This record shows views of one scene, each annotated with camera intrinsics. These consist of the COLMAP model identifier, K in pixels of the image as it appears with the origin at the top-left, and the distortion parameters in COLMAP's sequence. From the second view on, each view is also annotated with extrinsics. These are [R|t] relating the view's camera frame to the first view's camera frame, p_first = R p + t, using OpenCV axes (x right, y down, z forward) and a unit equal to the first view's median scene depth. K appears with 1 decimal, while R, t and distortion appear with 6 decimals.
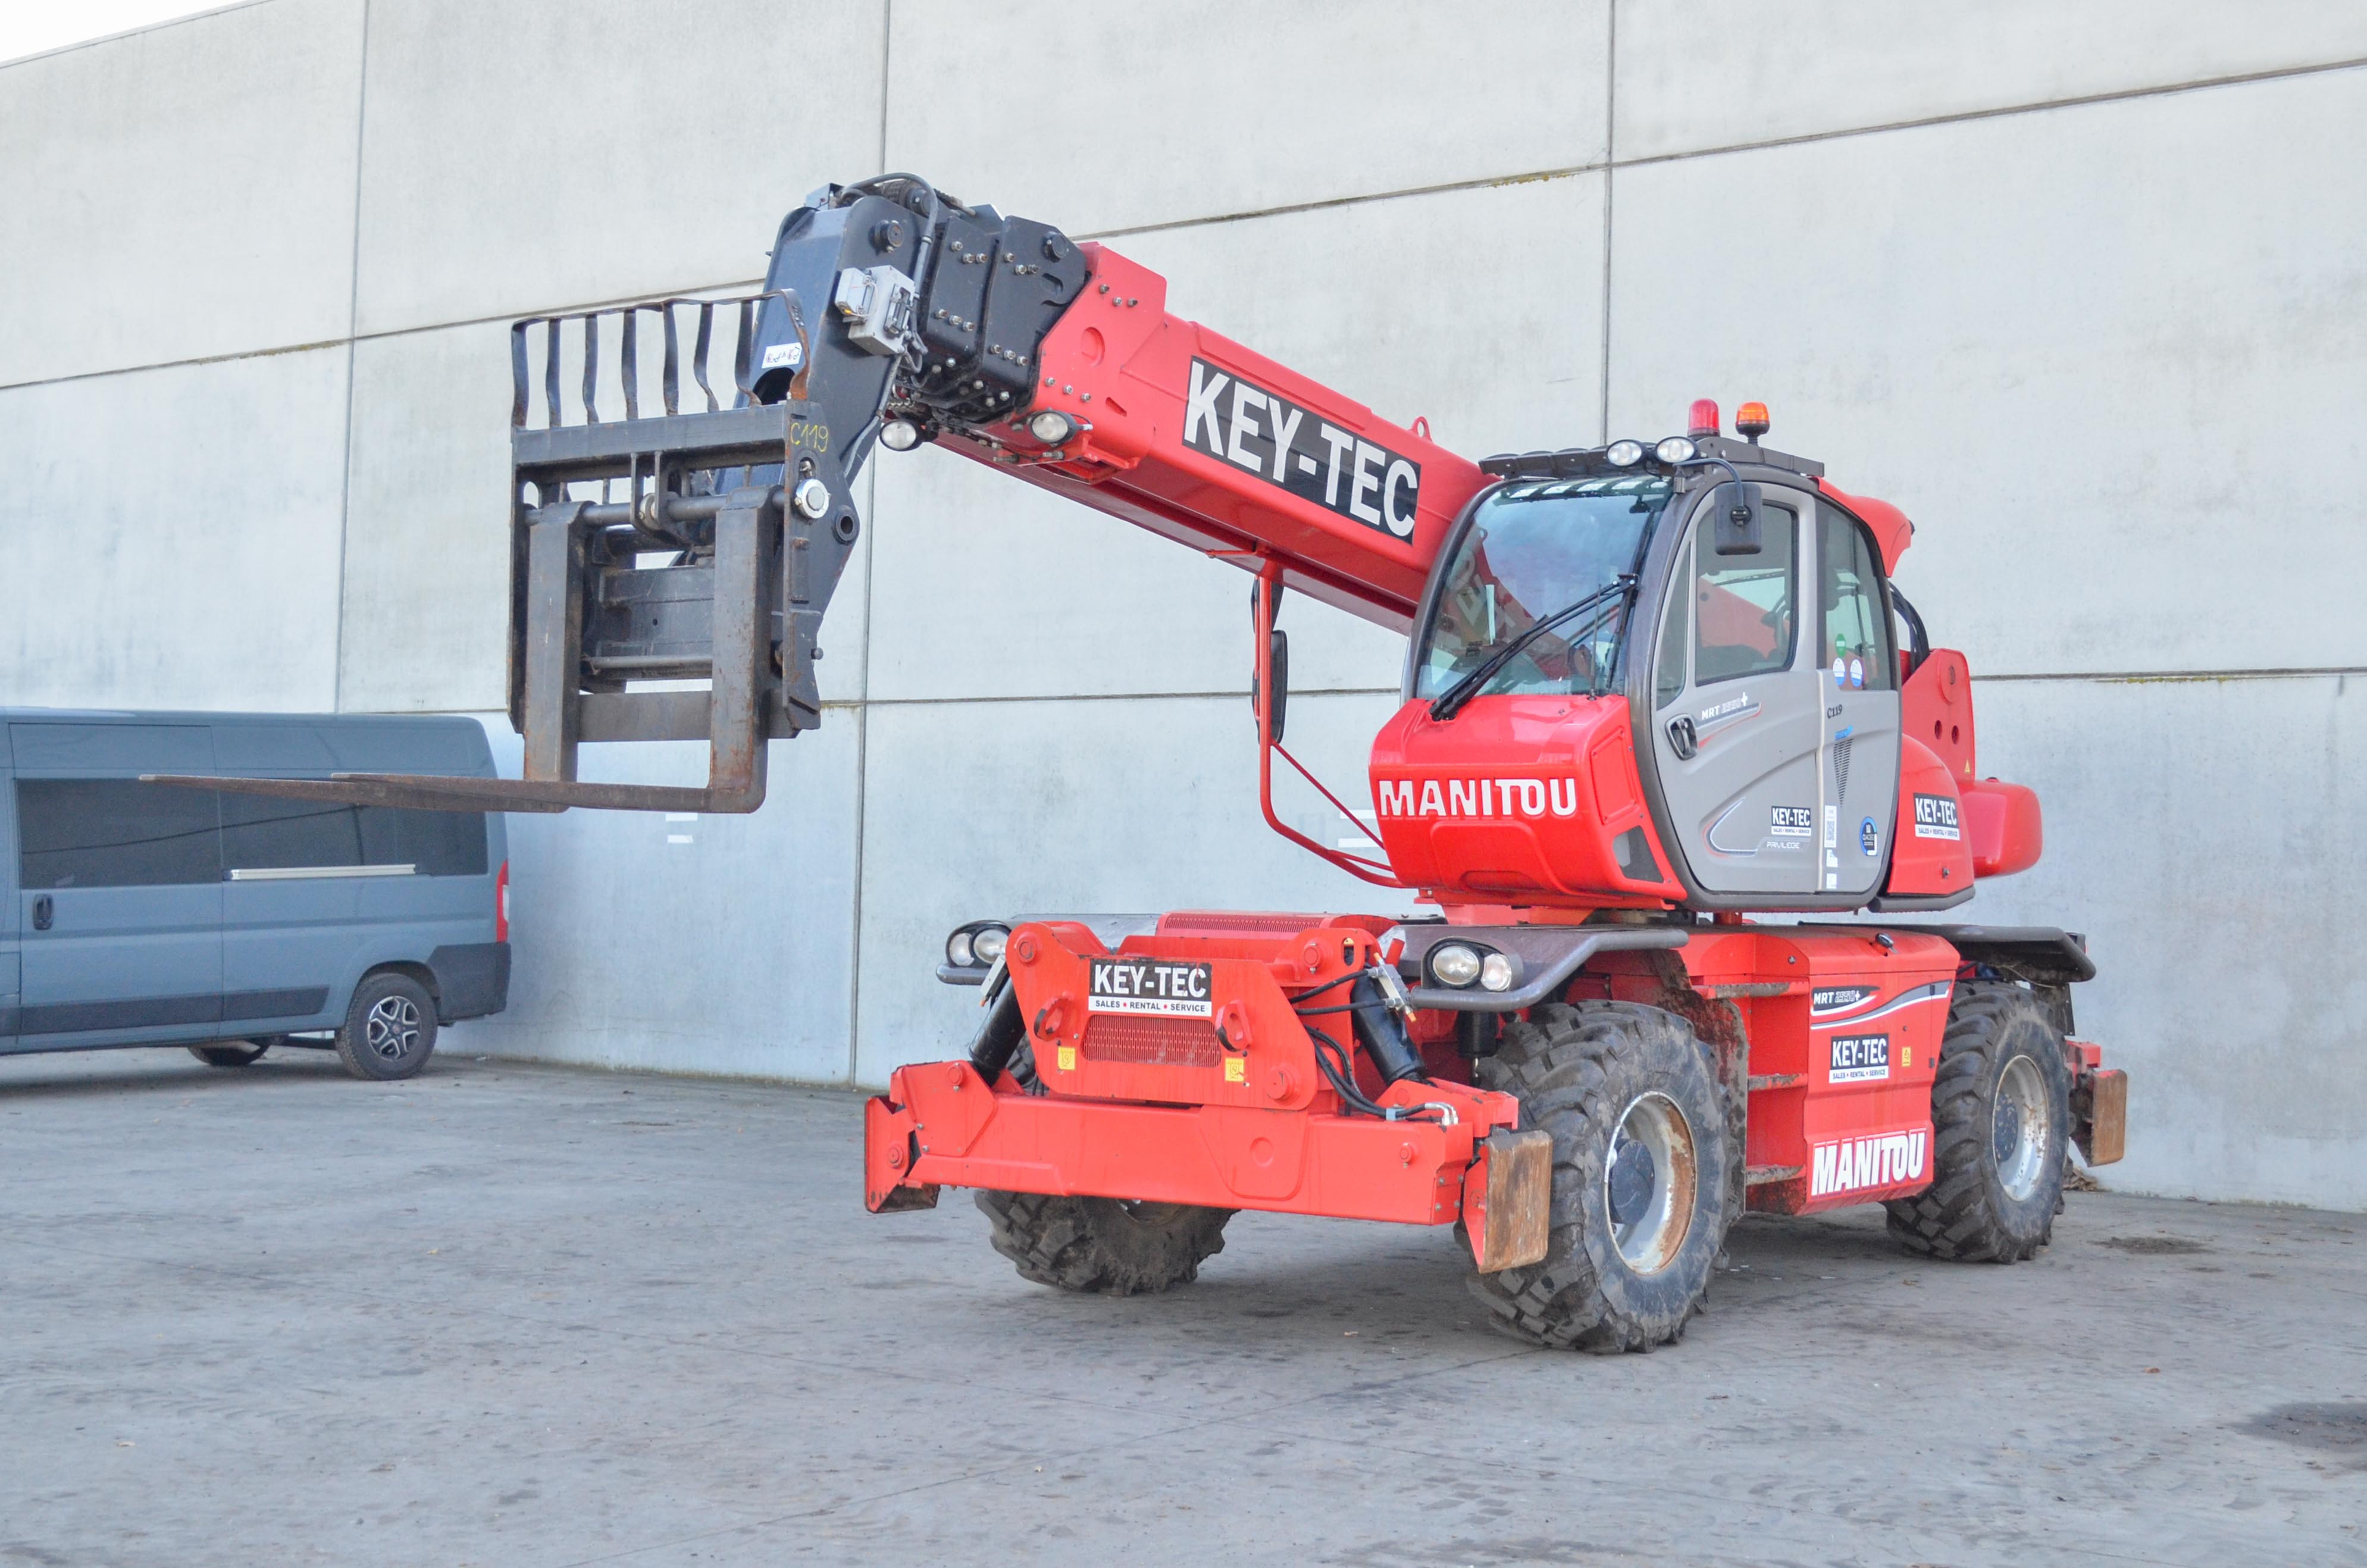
lens RADIAL K [[3122.3, 0, 1300.0], [0, 3122.3, 711.4], [0, 0, 1]] dist [-0.018686, 0.005149]
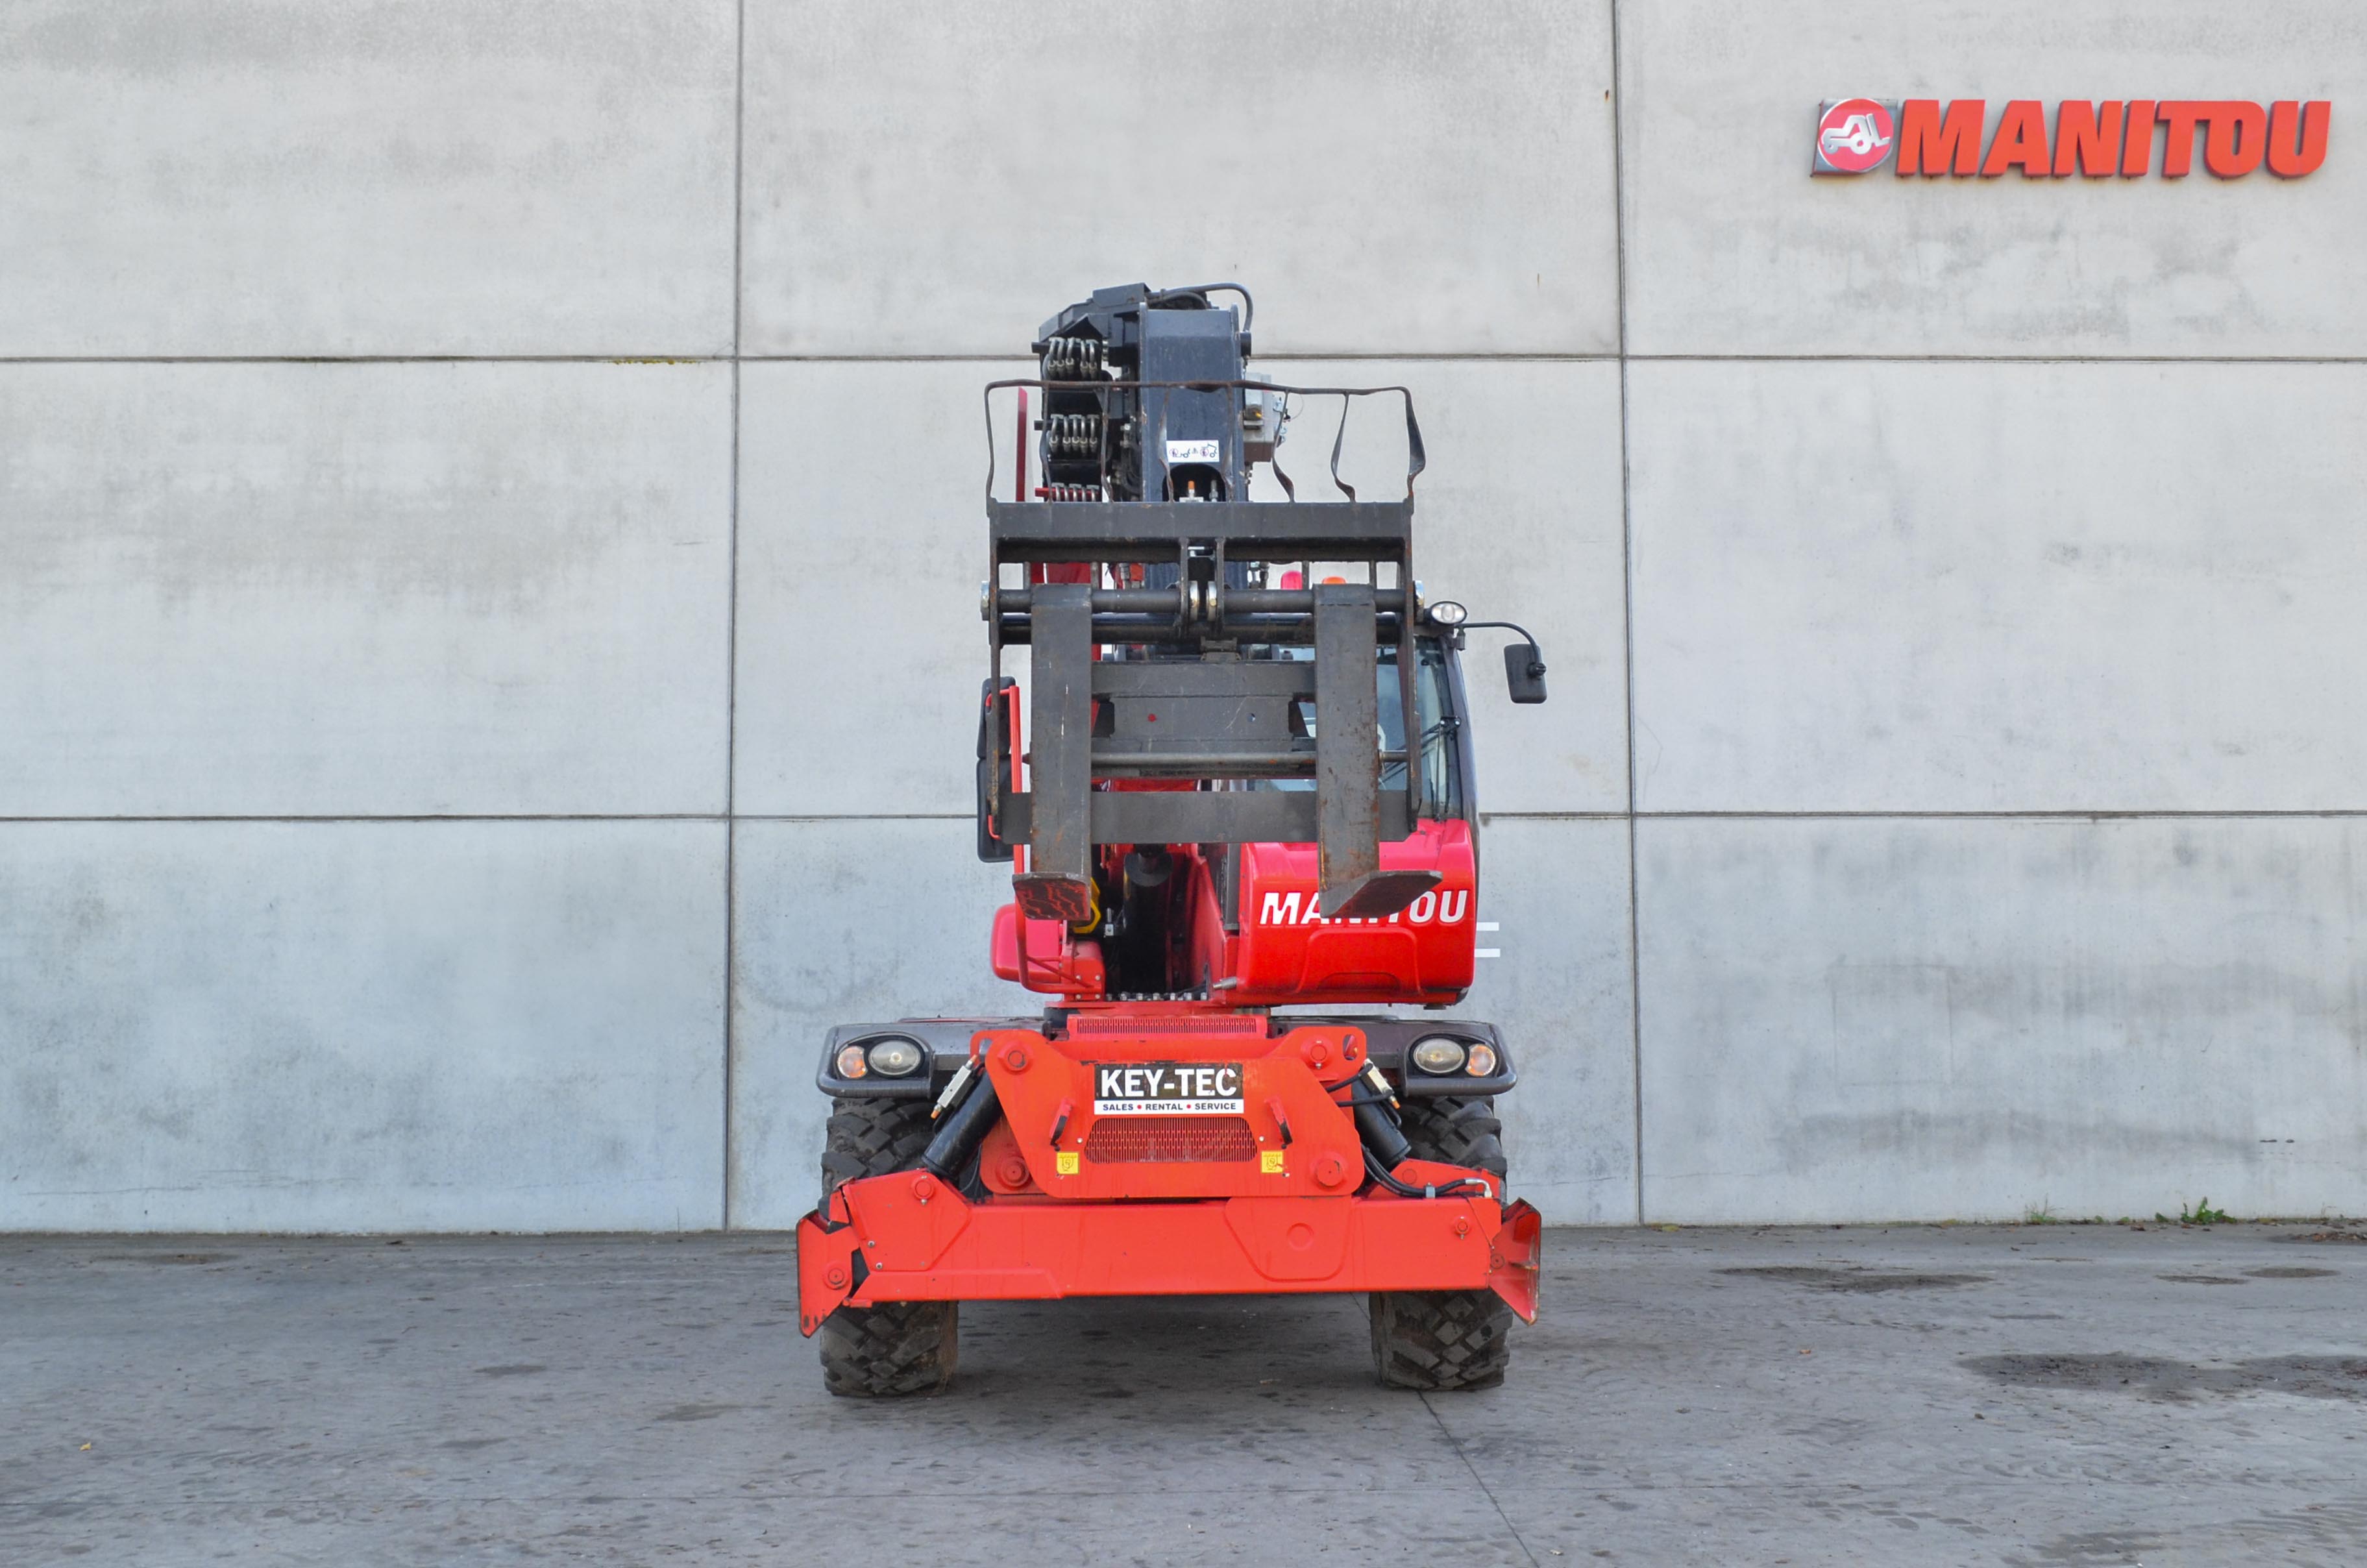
lens RADIAL K [[2472.3, 0, 1183.5], [0, 2472.3, 784.0], [0, 0, 1]] dist [-0.014720, 0.006143]
pose [[0.794967, 0.028242, 0.605995, -0.526280], [-0.010434, 0.999405, -0.032889, 0.012863], [-0.606563, 0.019823, 0.794789, 0.322168]]
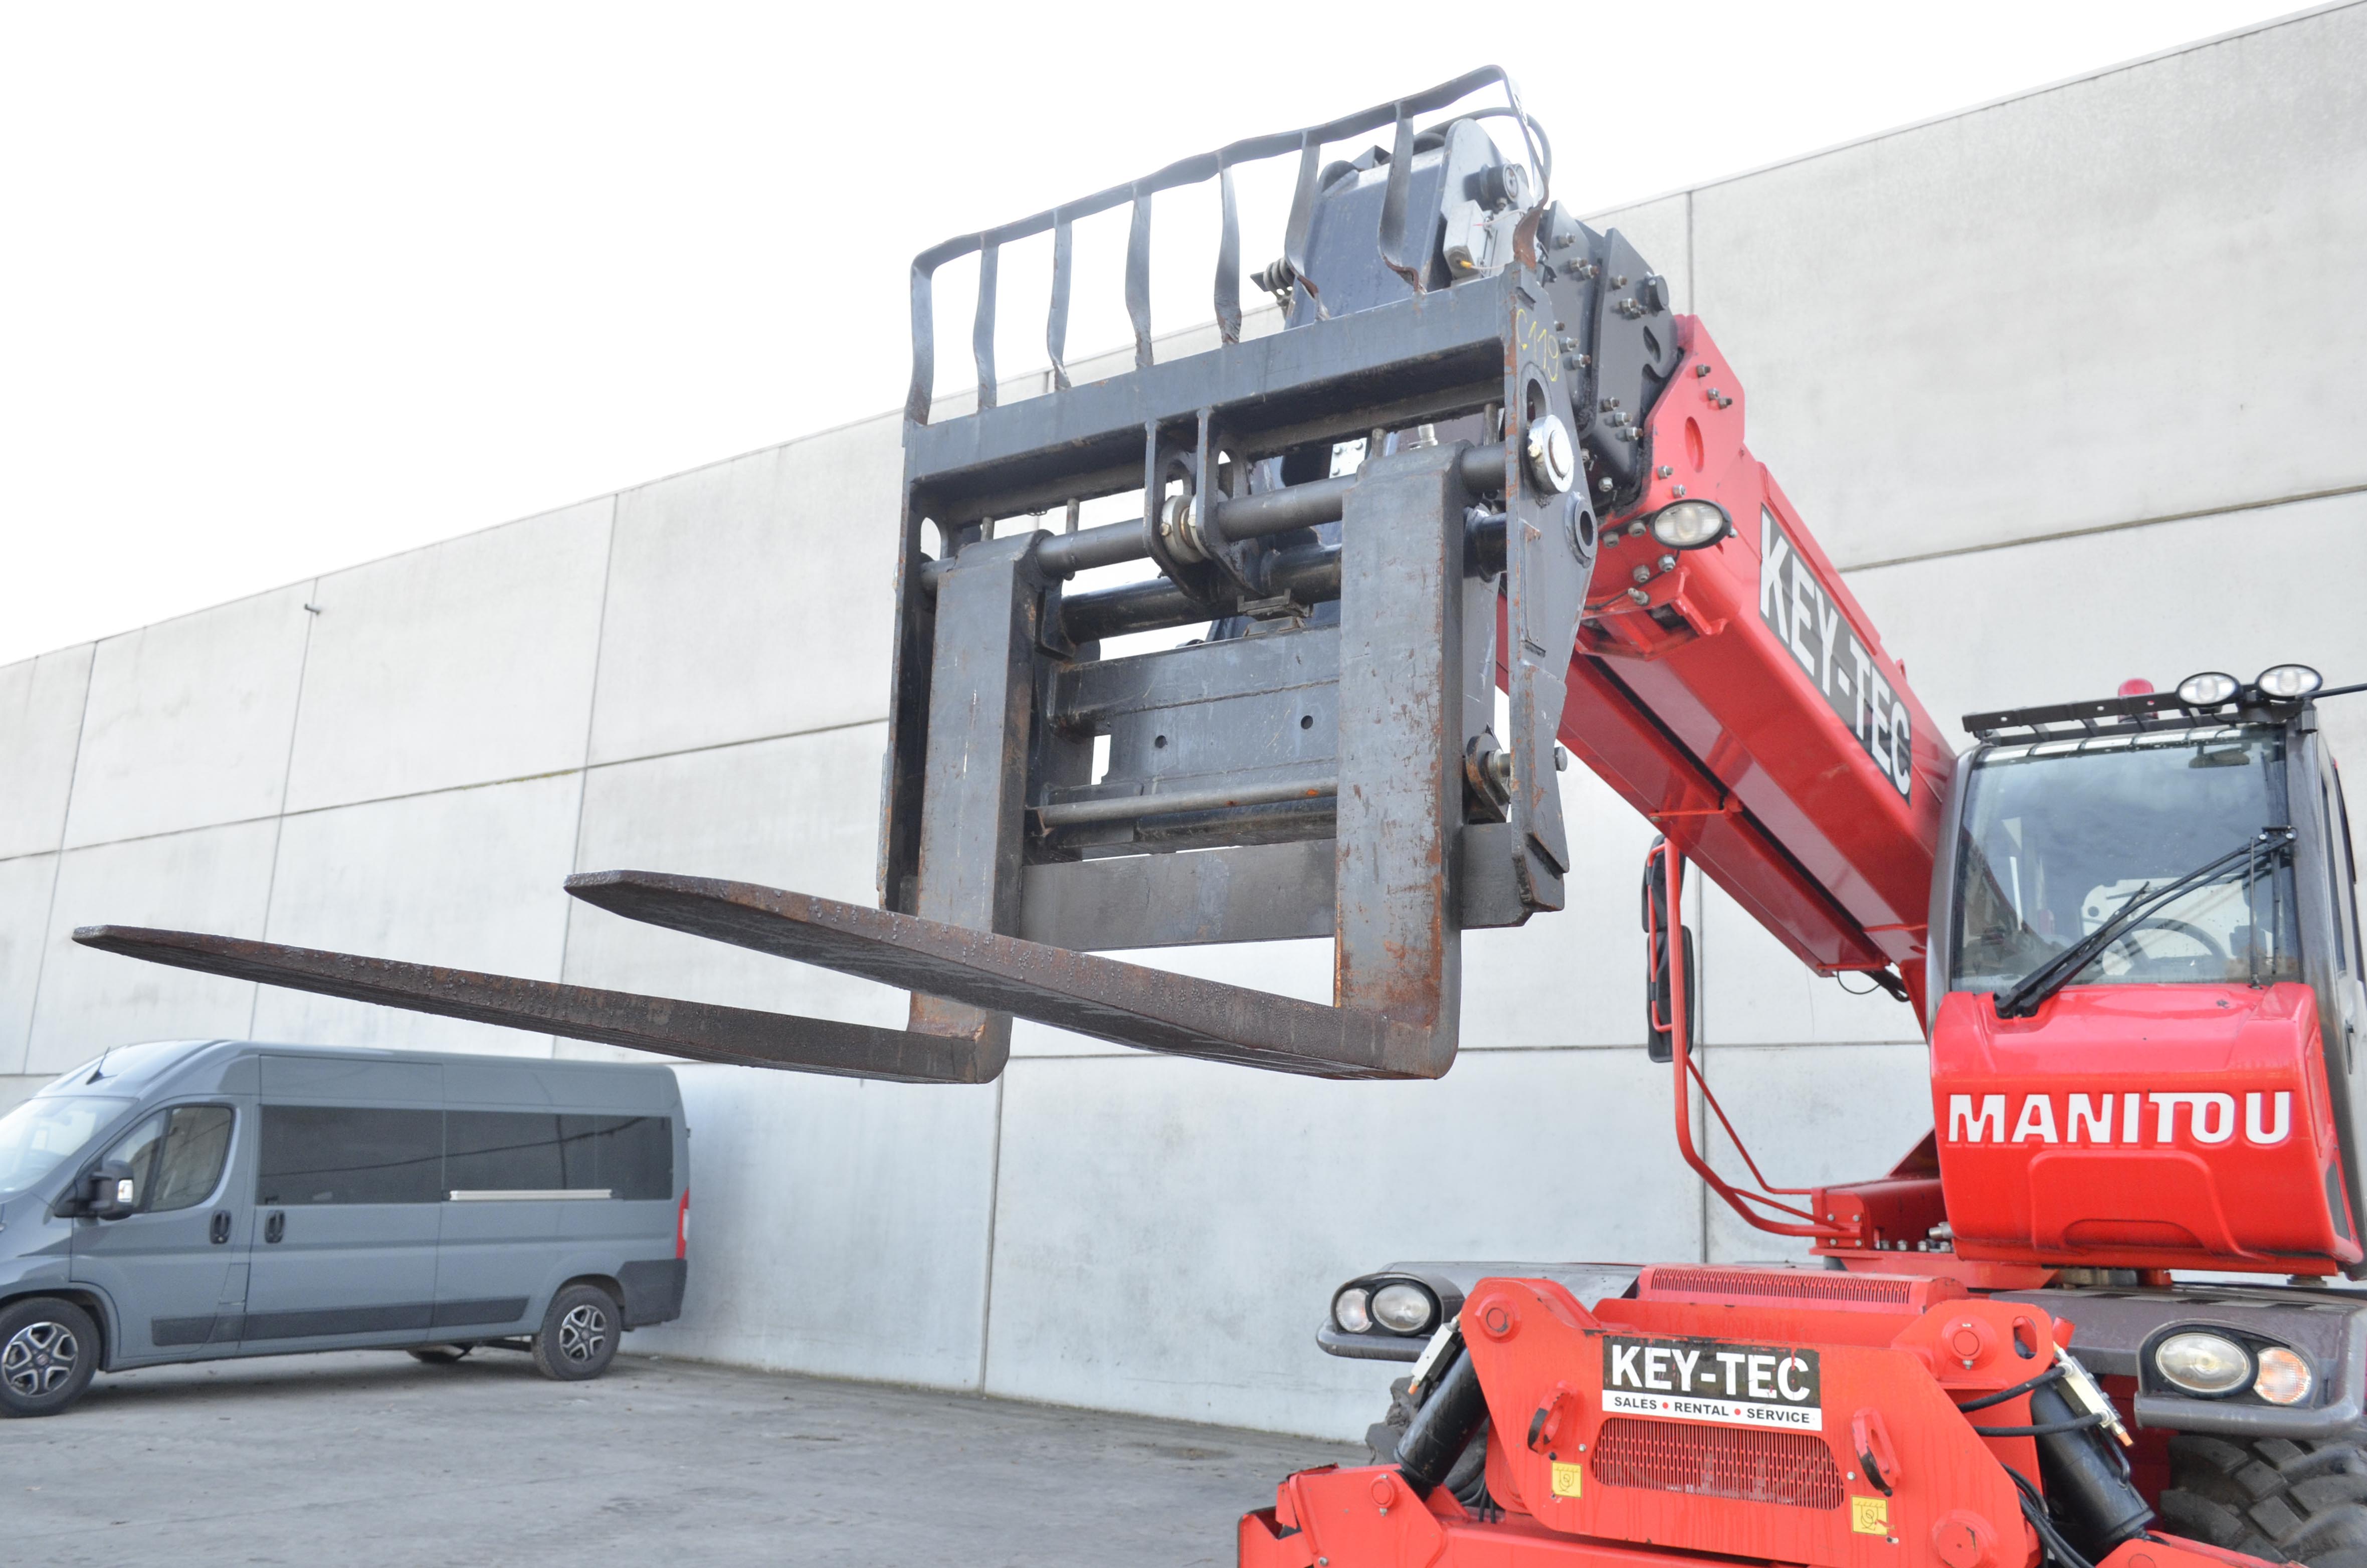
lens RADIAL K [[1908.0, 0, 1190.7], [0, 1908.0, 805.2], [0, 0, 1]] dist [-0.006073, 0.001215]
pose [[0.999570, 0.023096, 0.018087, -0.167271], [-0.019981, 0.987447, -0.156681, 0.028852], [-0.021479, 0.156252, 0.987484, 0.537443]]
